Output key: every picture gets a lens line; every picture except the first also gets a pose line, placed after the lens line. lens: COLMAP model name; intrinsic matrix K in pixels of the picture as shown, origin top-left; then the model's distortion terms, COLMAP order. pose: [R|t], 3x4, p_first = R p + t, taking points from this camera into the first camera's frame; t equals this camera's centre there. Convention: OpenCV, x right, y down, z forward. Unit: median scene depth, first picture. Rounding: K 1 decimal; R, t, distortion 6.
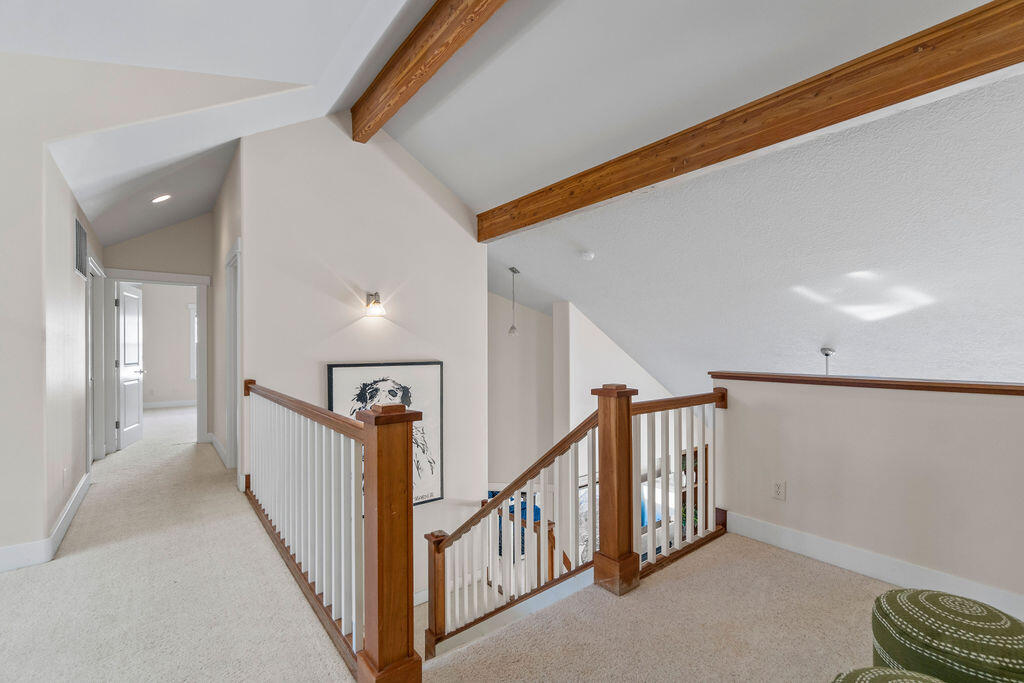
lens RADIAL K [[443.0, 0, 512.4], [0, 443.0, 346.7], [0, 0, 1]] dist [-0.003687, -0.000135]
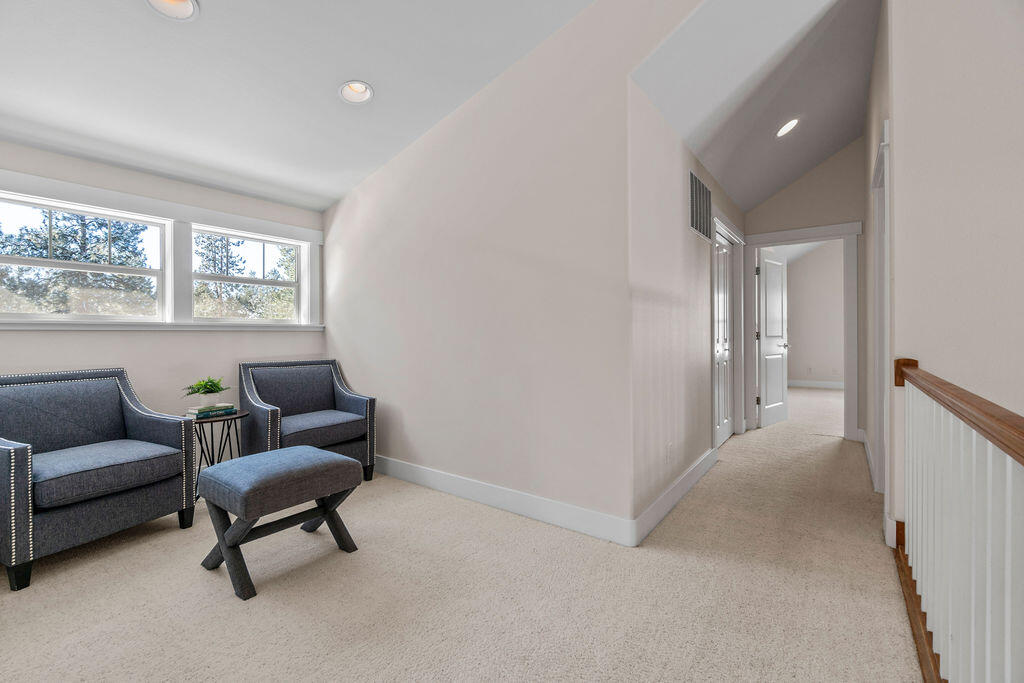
lens RADIAL K [[443.0, 0, 512.3], [0, 443.0, 336.6], [0, 0, 1]] dist [-0.003687, -0.000135]
pose [[0.260469, 0.010789, -0.965422, -0.148003], [0.009207, 0.999864, 0.013658, 0.028078], [0.965438, -0.012447, 0.260334, 0.305881]]
